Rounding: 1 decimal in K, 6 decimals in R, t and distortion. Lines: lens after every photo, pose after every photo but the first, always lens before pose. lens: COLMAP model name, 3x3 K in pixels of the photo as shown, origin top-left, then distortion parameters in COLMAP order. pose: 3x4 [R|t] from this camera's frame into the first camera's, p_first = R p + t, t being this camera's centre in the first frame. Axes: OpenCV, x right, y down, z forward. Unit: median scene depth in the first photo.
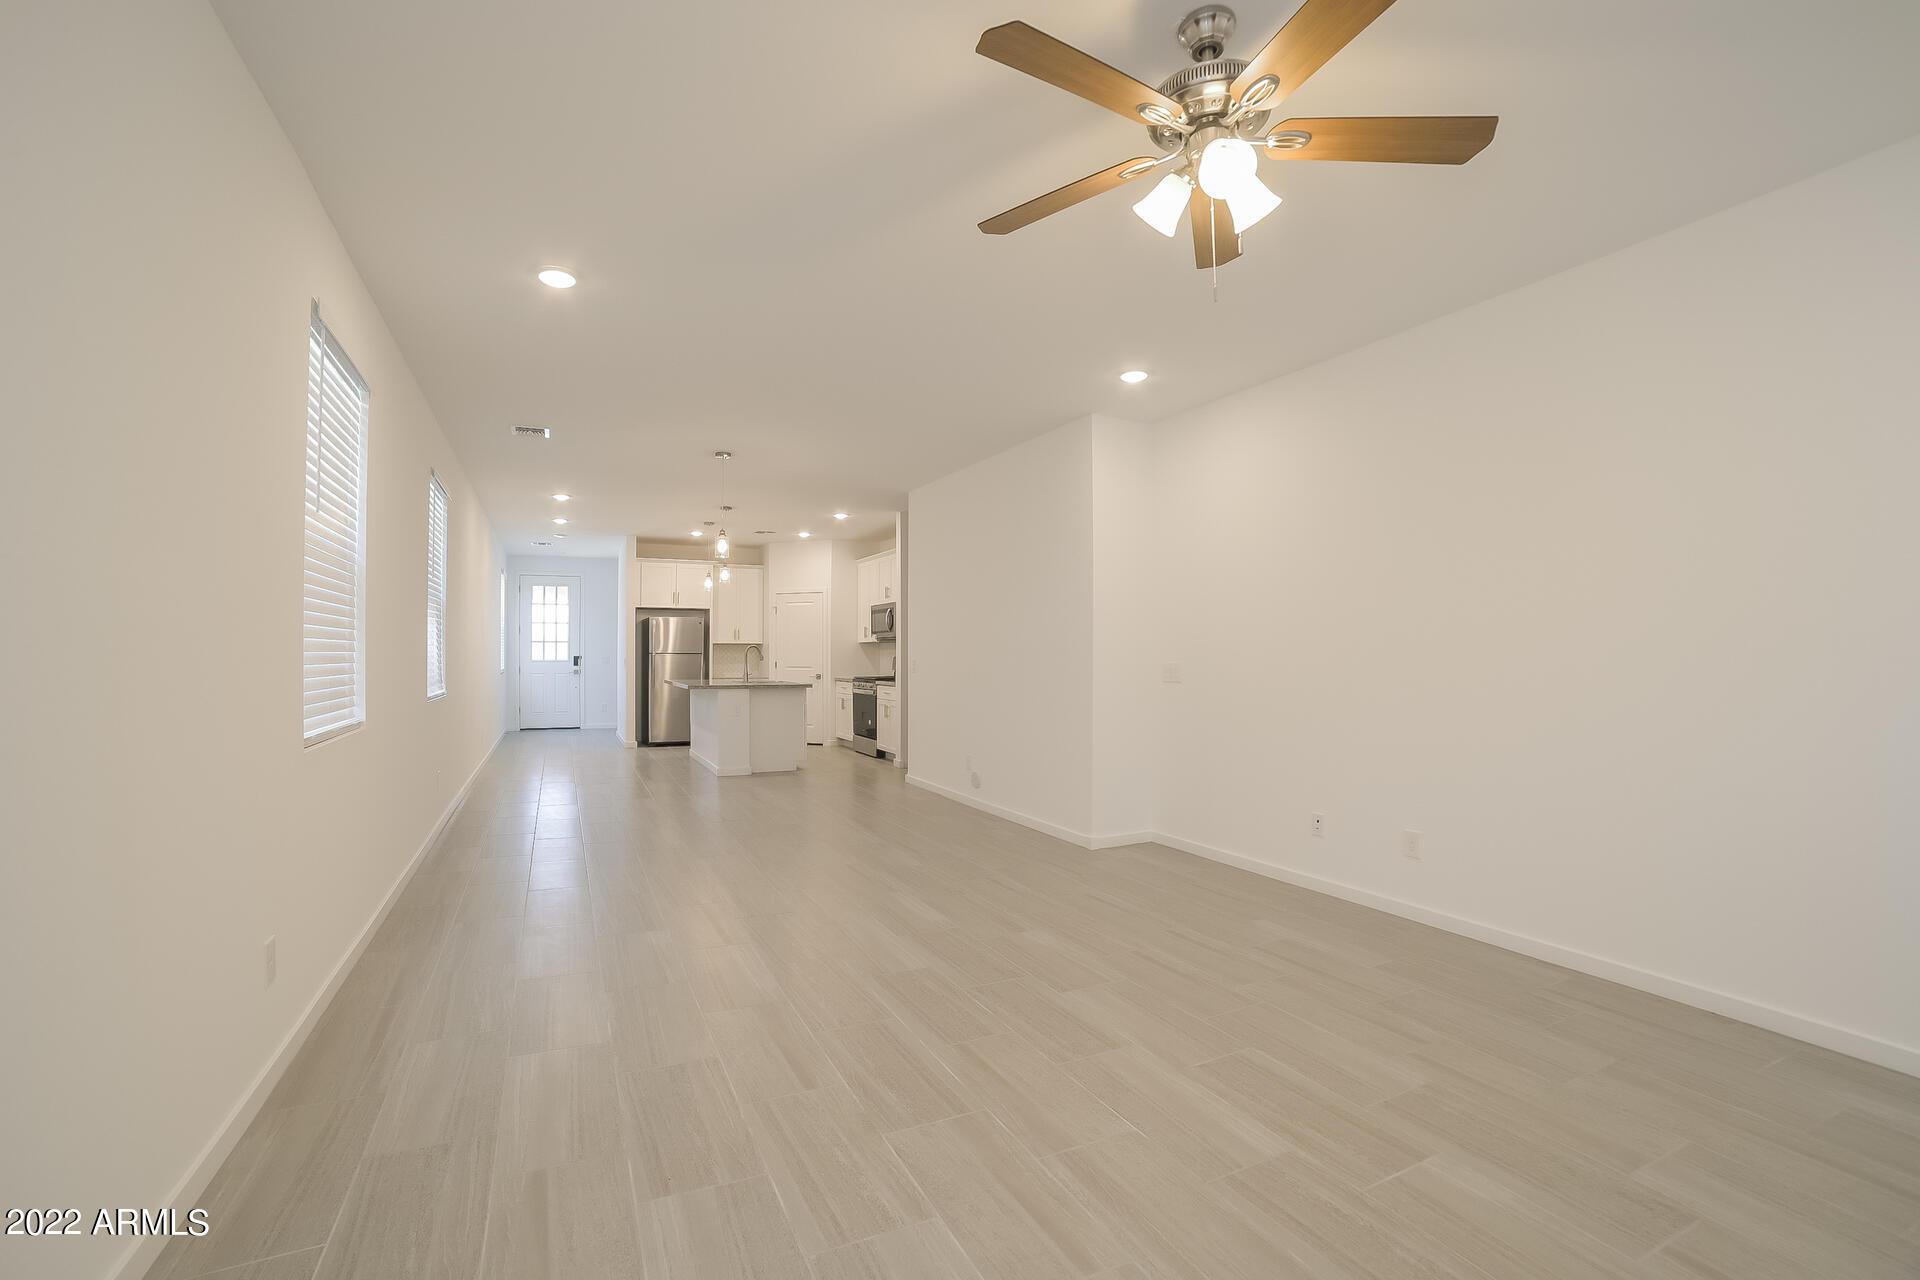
lens RADIAL K [[839.6, 0, 962.4], [0, 839.6, 648.4], [0, 0, 1]] dist [-0.073082, 0.000033]
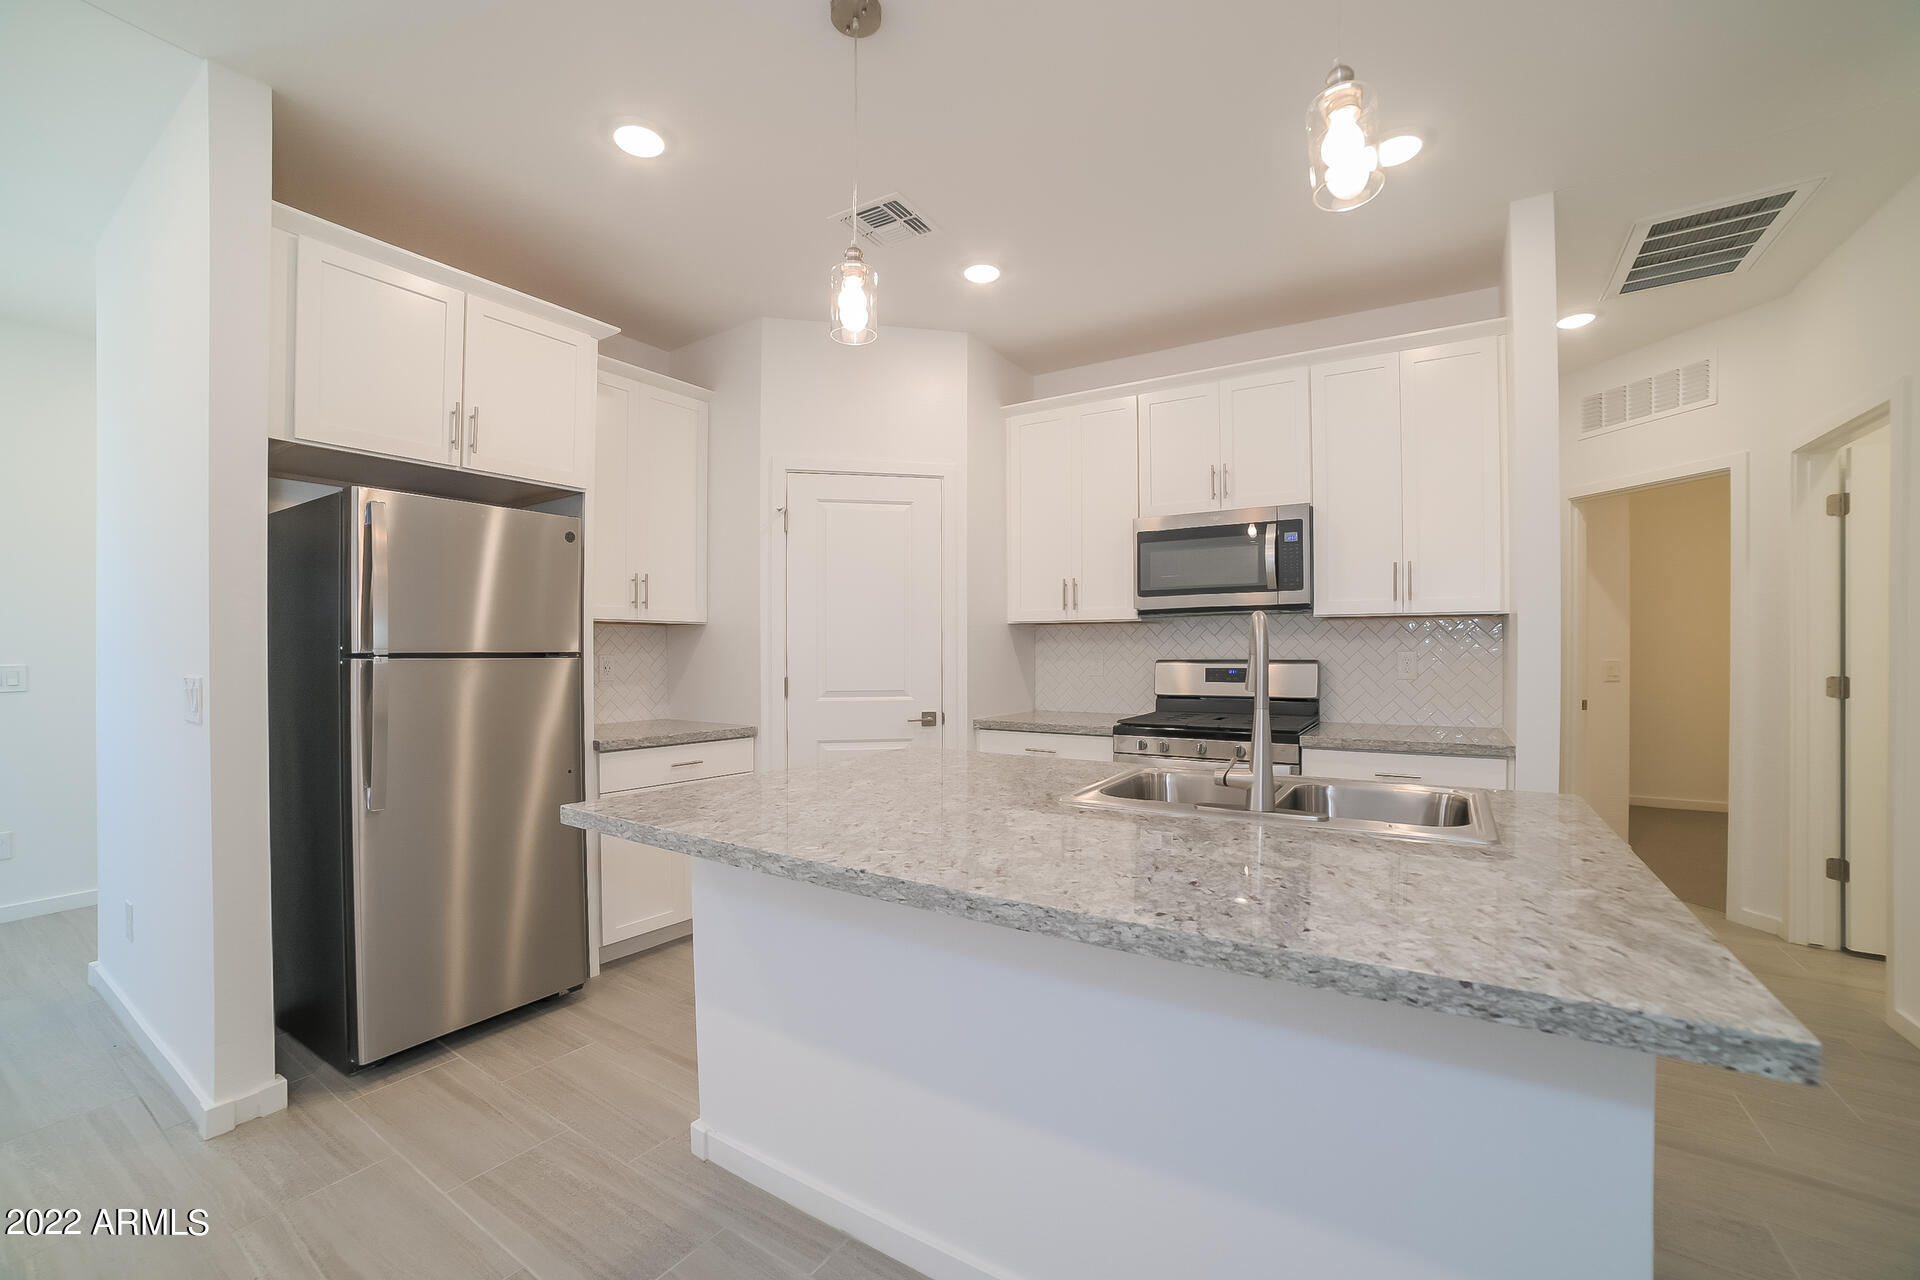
lens RADIAL K [[855.0, 0, 1008.6], [0, 855.0, 638.9], [0, 0, 1]] dist [-0.000691, -0.000097]
pose [[0.847013, 0.001658, 0.531569, -0.337591], [0.000579, 0.999992, -0.004043, 0.001916], [-0.531572, 0.003732, 0.847005, 0.689978]]
